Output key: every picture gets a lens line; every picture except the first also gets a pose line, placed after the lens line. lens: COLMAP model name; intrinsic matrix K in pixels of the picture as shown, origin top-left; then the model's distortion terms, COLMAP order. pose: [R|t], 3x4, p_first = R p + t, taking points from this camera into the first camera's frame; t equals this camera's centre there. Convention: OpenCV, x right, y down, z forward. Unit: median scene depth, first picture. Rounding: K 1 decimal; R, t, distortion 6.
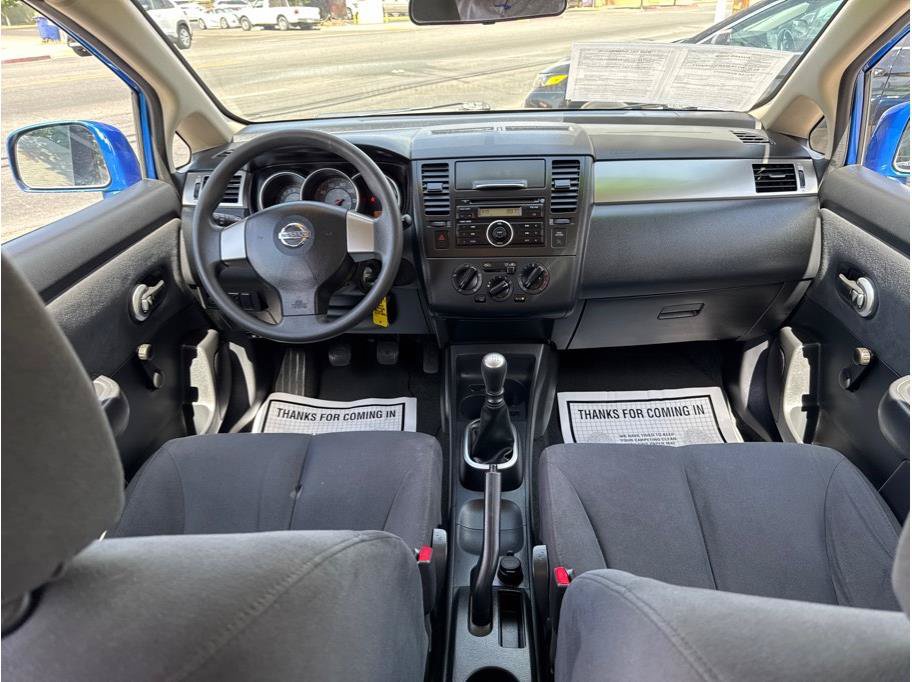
lens RADIAL K [[722.2, 0, 454.0], [0, 722.2, 365.9], [0, 0, 1]] dist [0.096508, -0.004246]
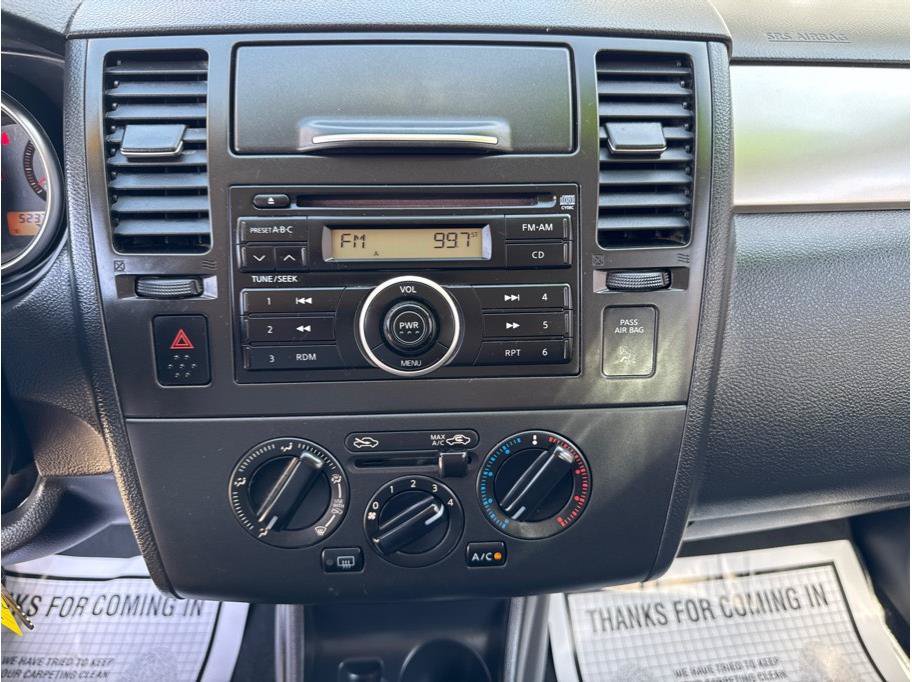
lens RADIAL K [[657.5, 0, 459.1], [0, 657.5, 344.9], [0, 0, 1]] dist [0.000897, -0.007158]
pose [[0.993735, -0.018898, 0.110149, 0.054219], [0.010837, 0.997249, 0.073327, -0.190594], [-0.111232, -0.071674, 0.991207, 0.753625]]
